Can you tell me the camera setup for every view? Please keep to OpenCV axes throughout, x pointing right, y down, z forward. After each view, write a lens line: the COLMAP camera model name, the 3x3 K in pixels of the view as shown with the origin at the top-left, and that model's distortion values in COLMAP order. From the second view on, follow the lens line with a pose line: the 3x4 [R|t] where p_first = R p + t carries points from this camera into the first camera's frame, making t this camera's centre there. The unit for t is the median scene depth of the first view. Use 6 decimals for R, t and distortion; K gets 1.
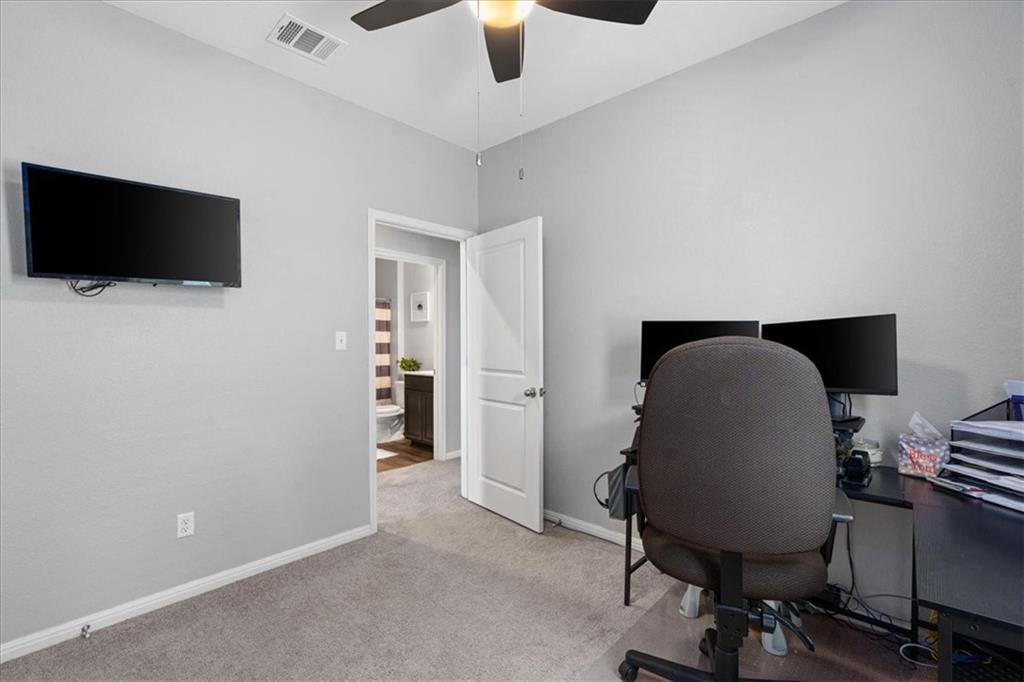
lens RADIAL K [[456.4, 0, 514.3], [0, 456.4, 343.9], [0, 0, 1]] dist [-0.000046, -0.000018]
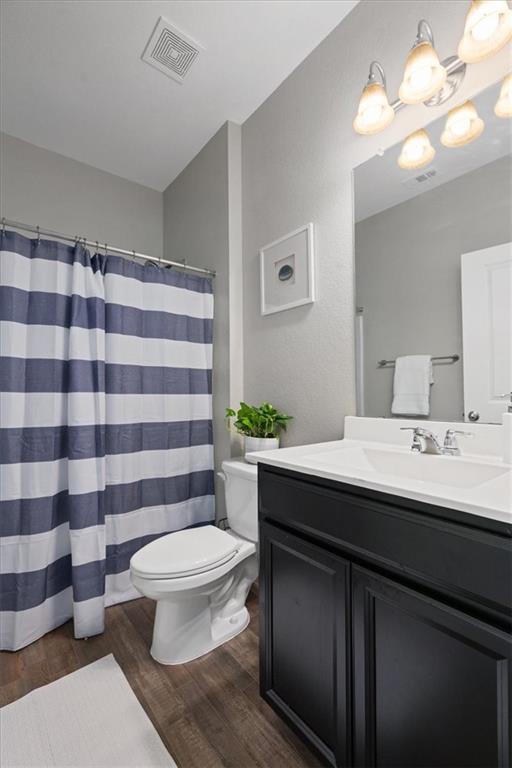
lens RADIAL K [[342.3, 0, 255.1], [0, 342.3, 385.2], [0, 0, 1]] dist [-0.000046, -0.000018]
pose [[0.988990, -0.003881, -0.147931, -0.185770], [0.001690, 0.999887, -0.014935, 0.018864], [0.147972, 0.014521, 0.988885, 0.690962]]
